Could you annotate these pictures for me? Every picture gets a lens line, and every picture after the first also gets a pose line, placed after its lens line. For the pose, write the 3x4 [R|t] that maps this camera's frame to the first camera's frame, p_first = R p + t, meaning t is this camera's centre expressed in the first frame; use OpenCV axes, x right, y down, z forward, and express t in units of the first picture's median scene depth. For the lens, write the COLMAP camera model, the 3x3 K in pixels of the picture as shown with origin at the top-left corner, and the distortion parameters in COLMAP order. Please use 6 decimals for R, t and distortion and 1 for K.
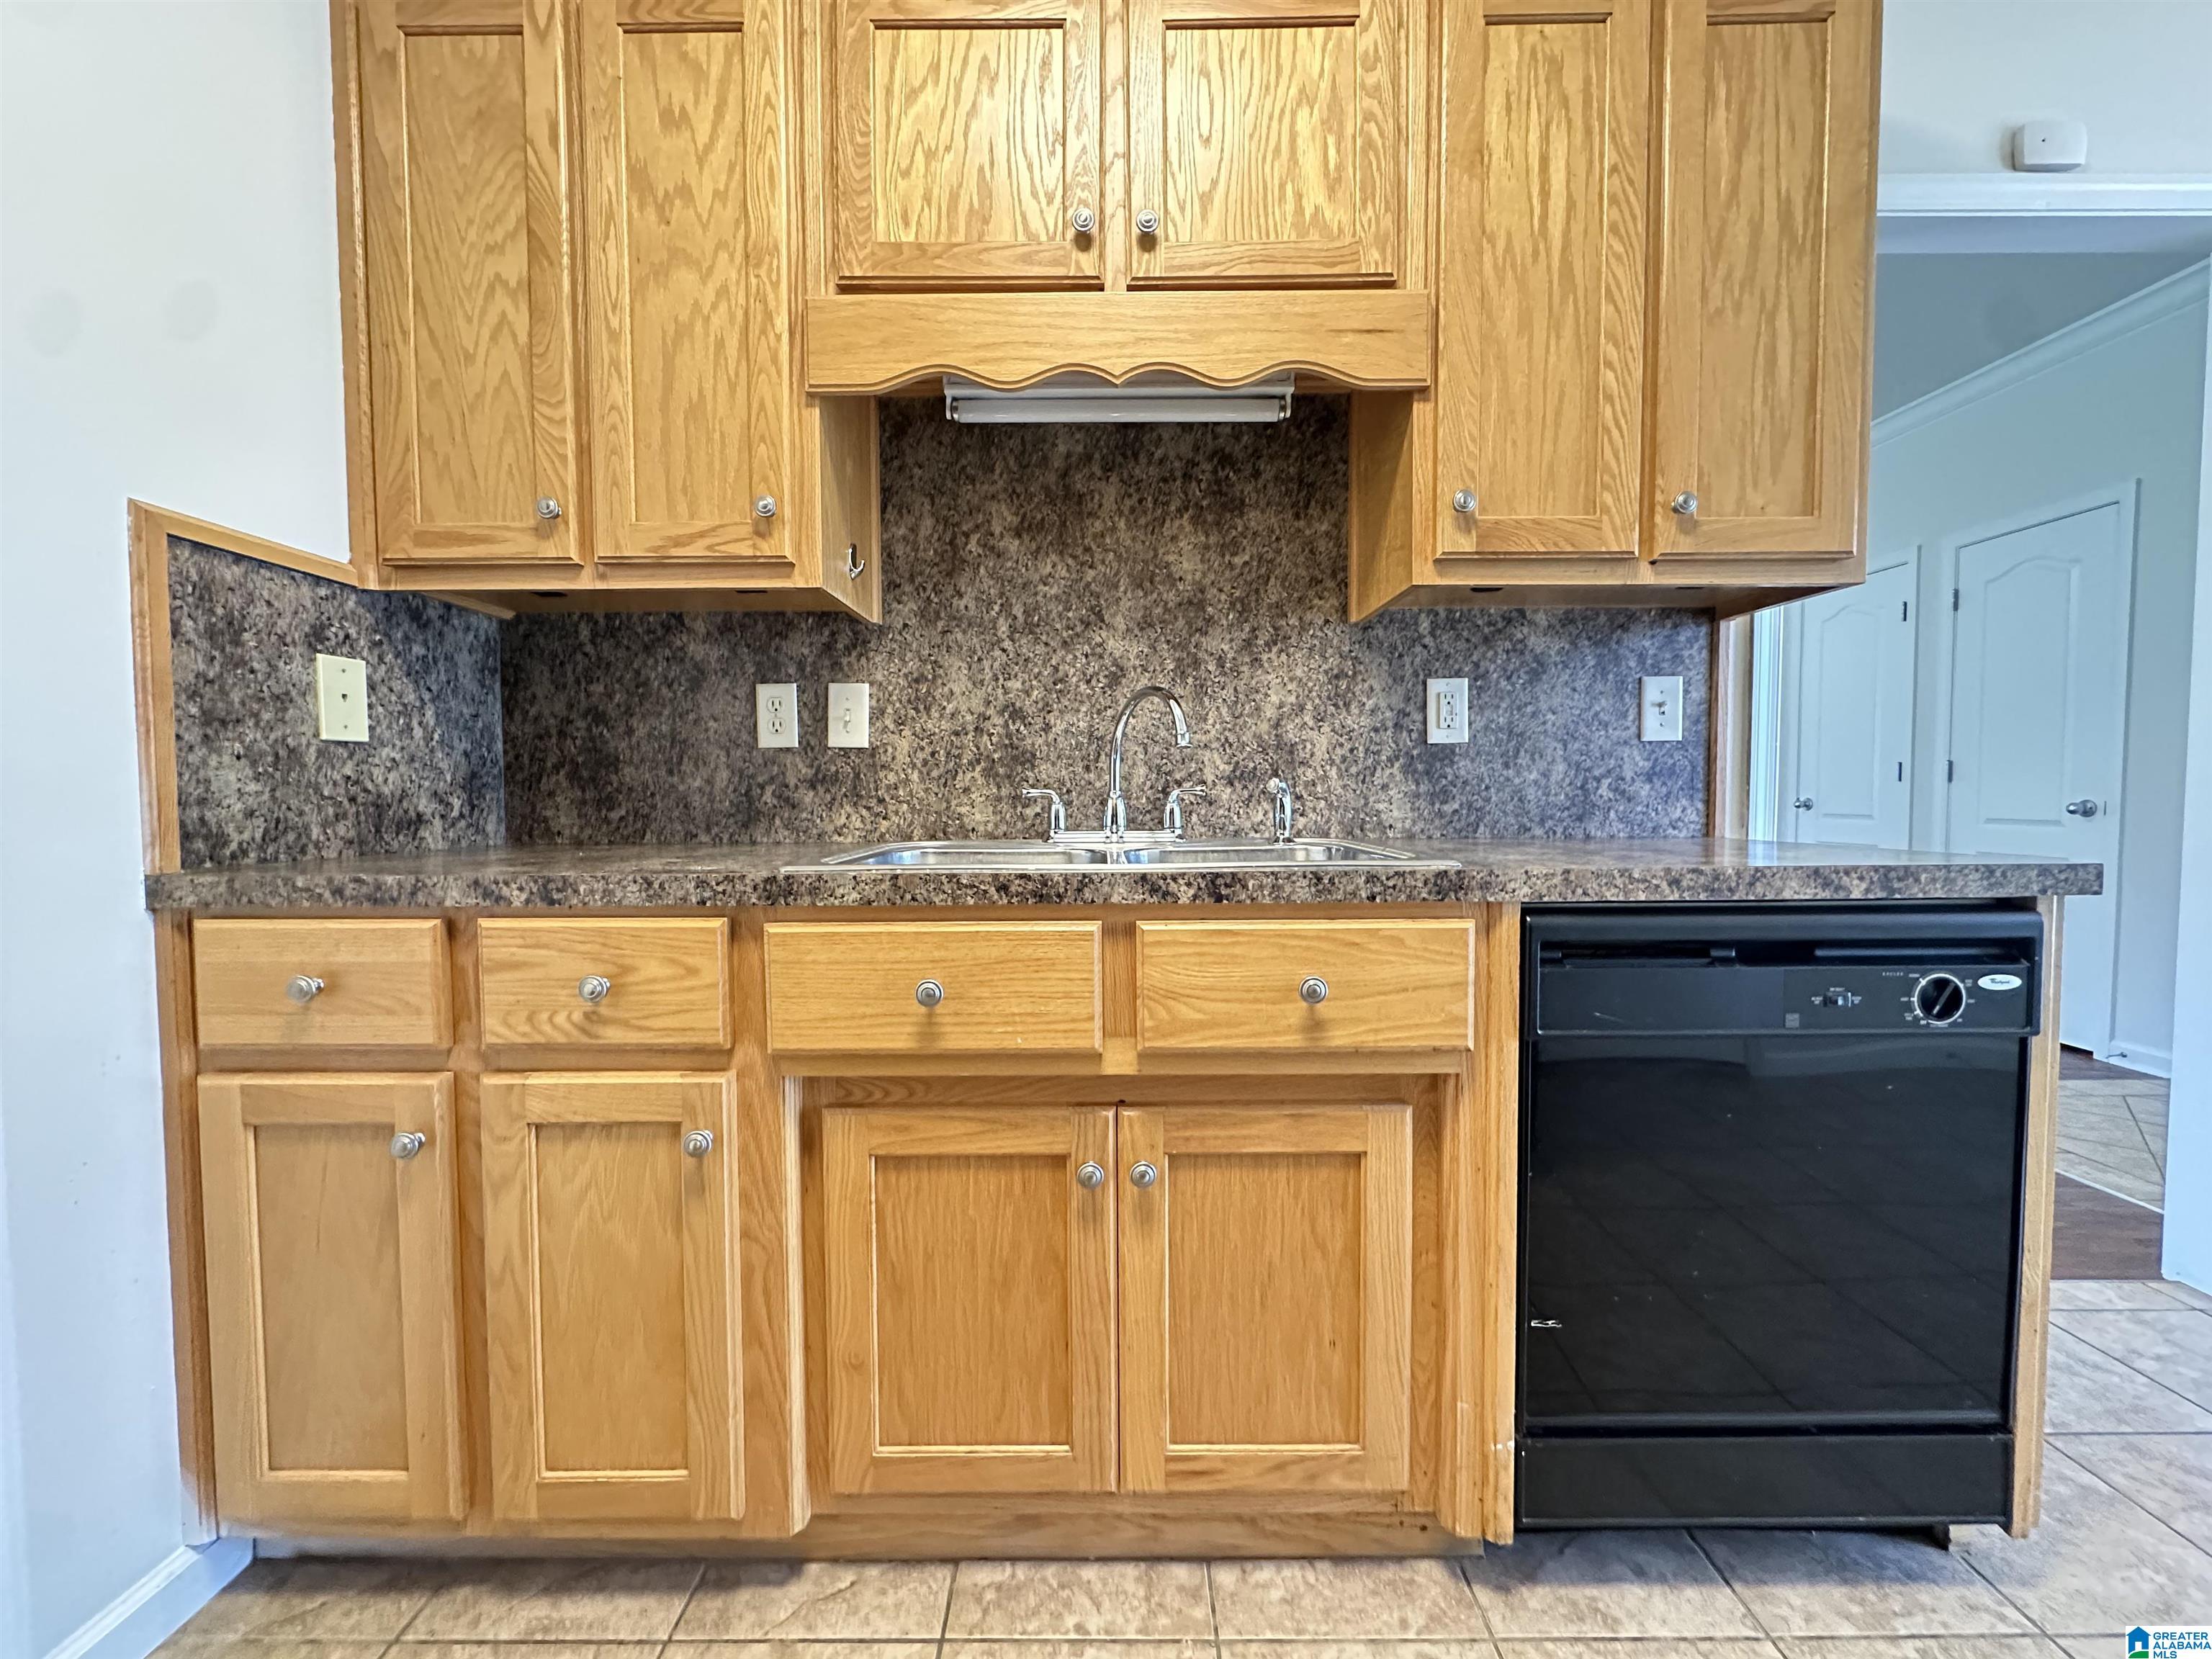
lens RADIAL K [[883.9, 0, 1100.3], [0, 883.9, 826.6], [0, 0, 1]] dist [-0.002742, 0.000098]
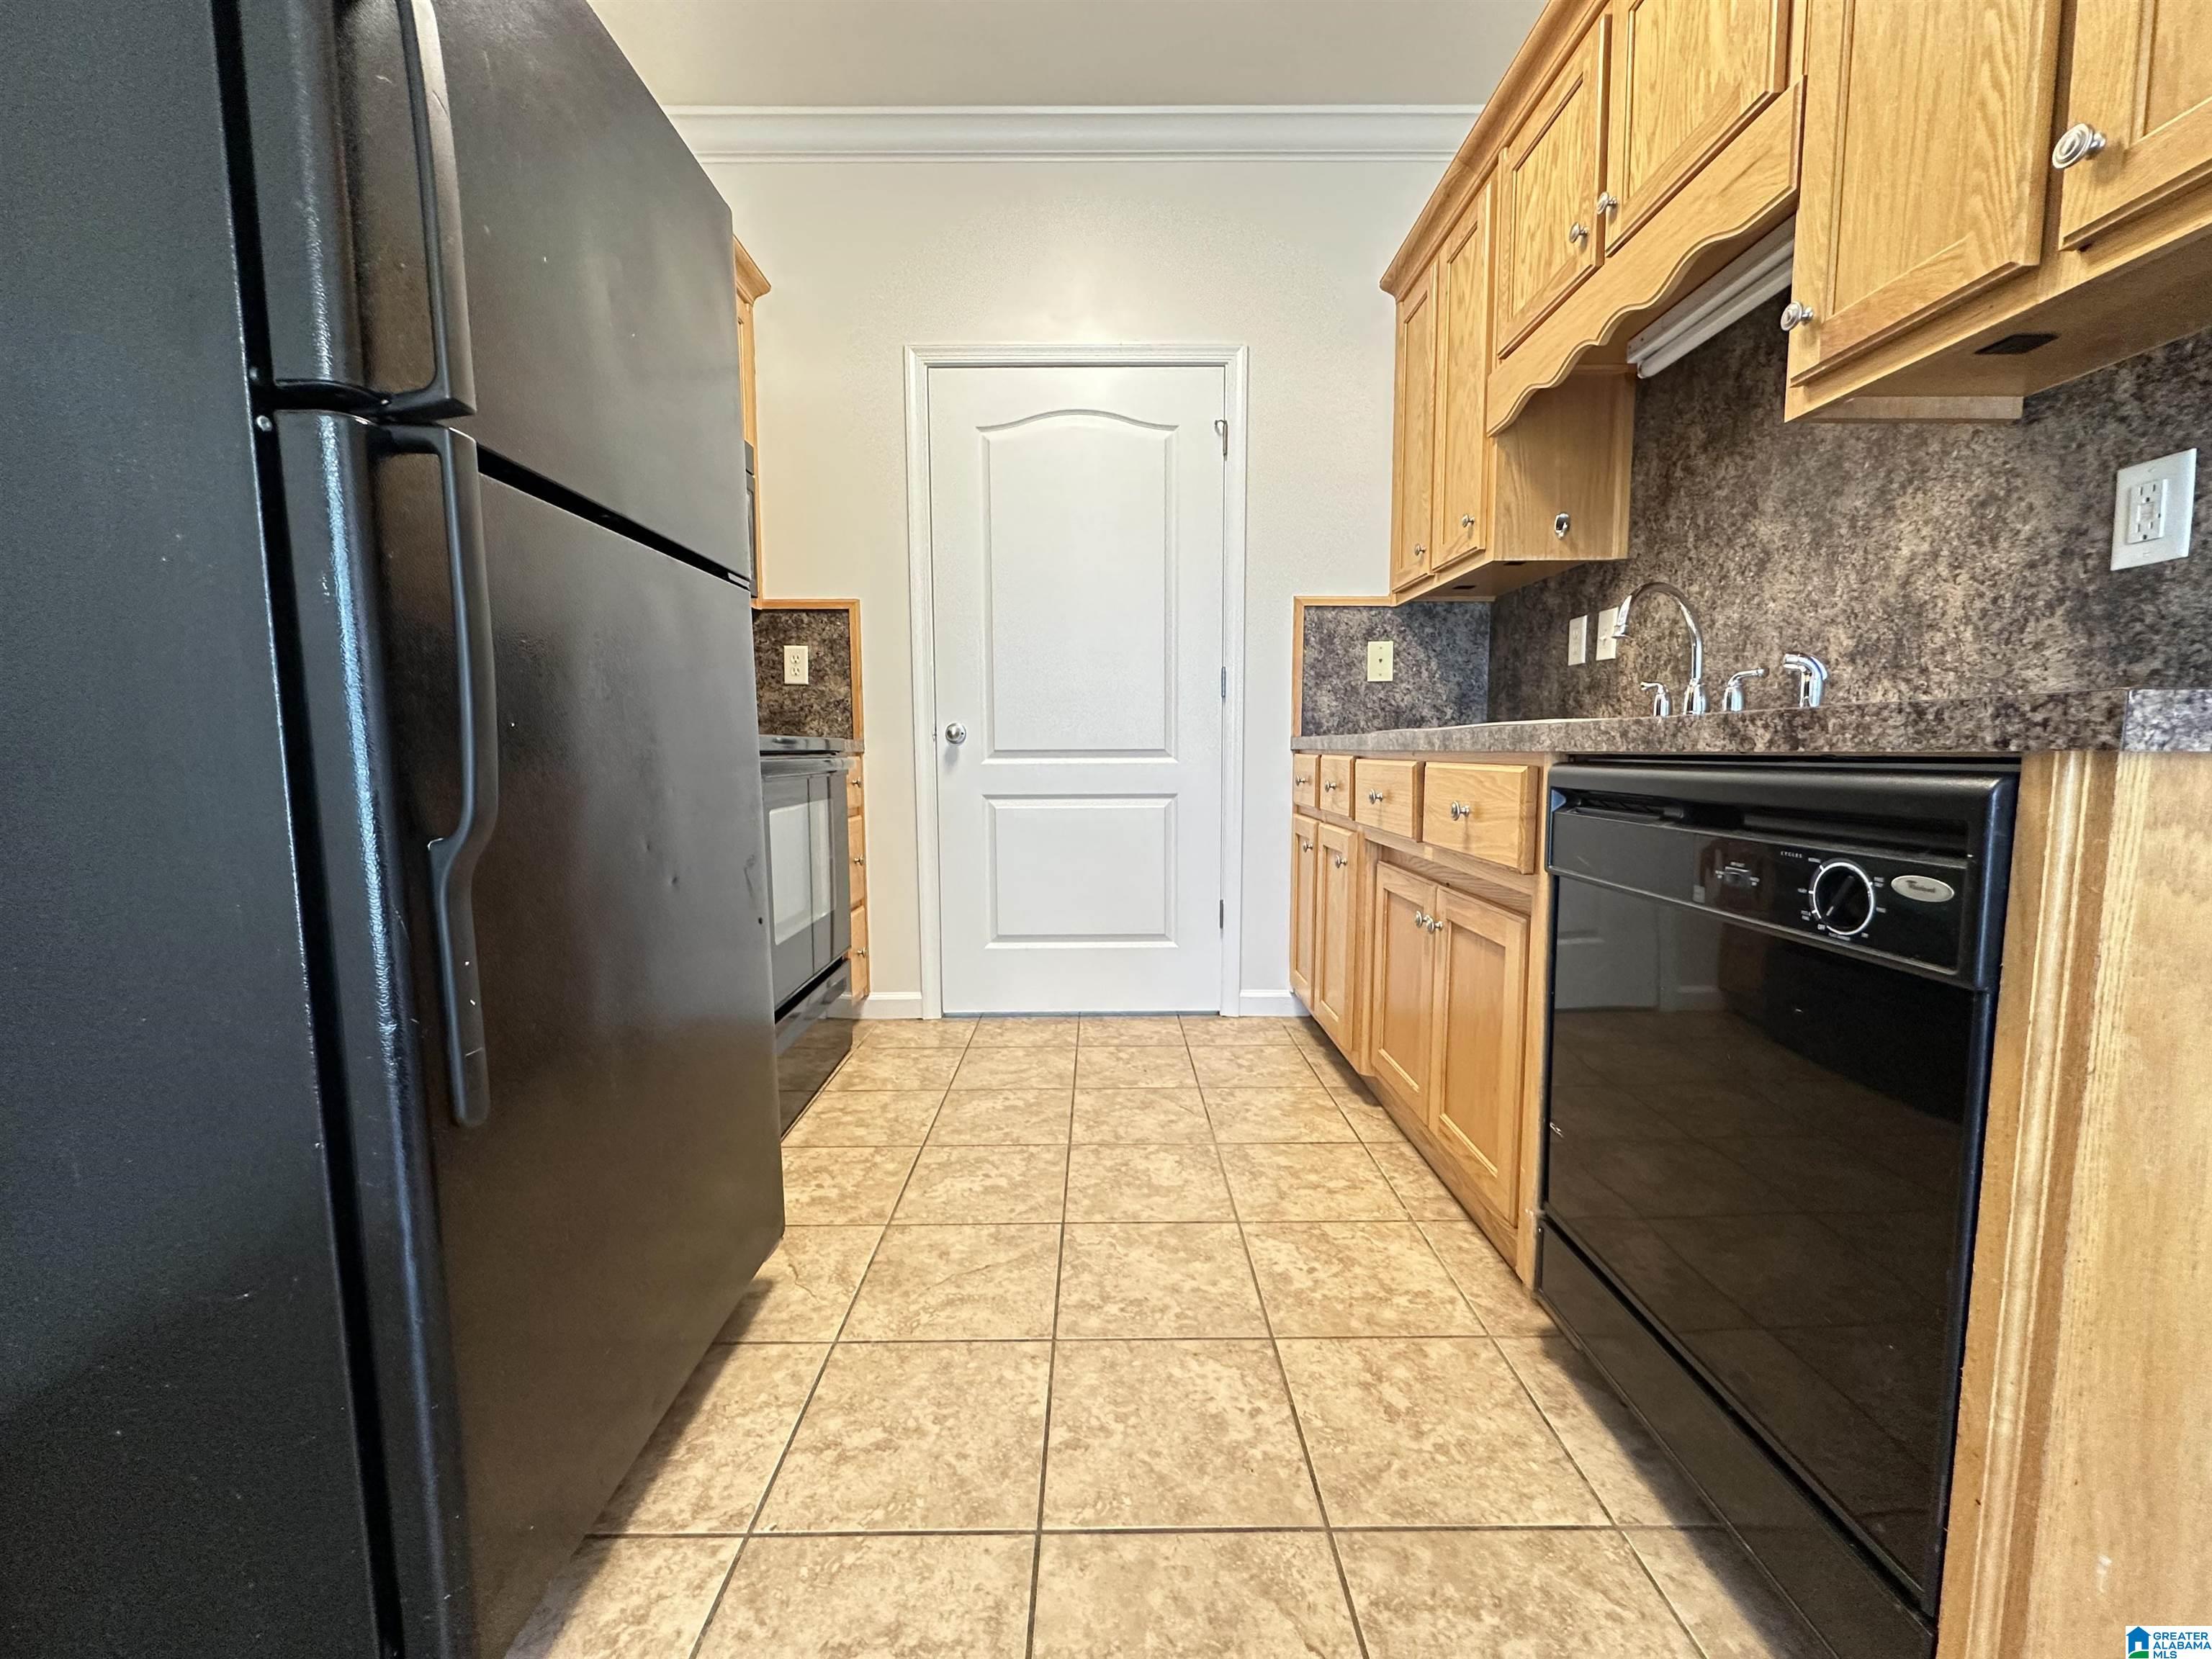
lens RADIAL K [[883.9, 0, 1100.3], [0, 883.9, 826.6], [0, 0, 1]] dist [-0.002742, 0.000098]
pose [[0.004327, 0.095085, -0.995460, 1.039020], [-0.035804, 0.994846, 0.094871, 0.059115], [0.999349, 0.035231, 0.007709, 0.256496]]
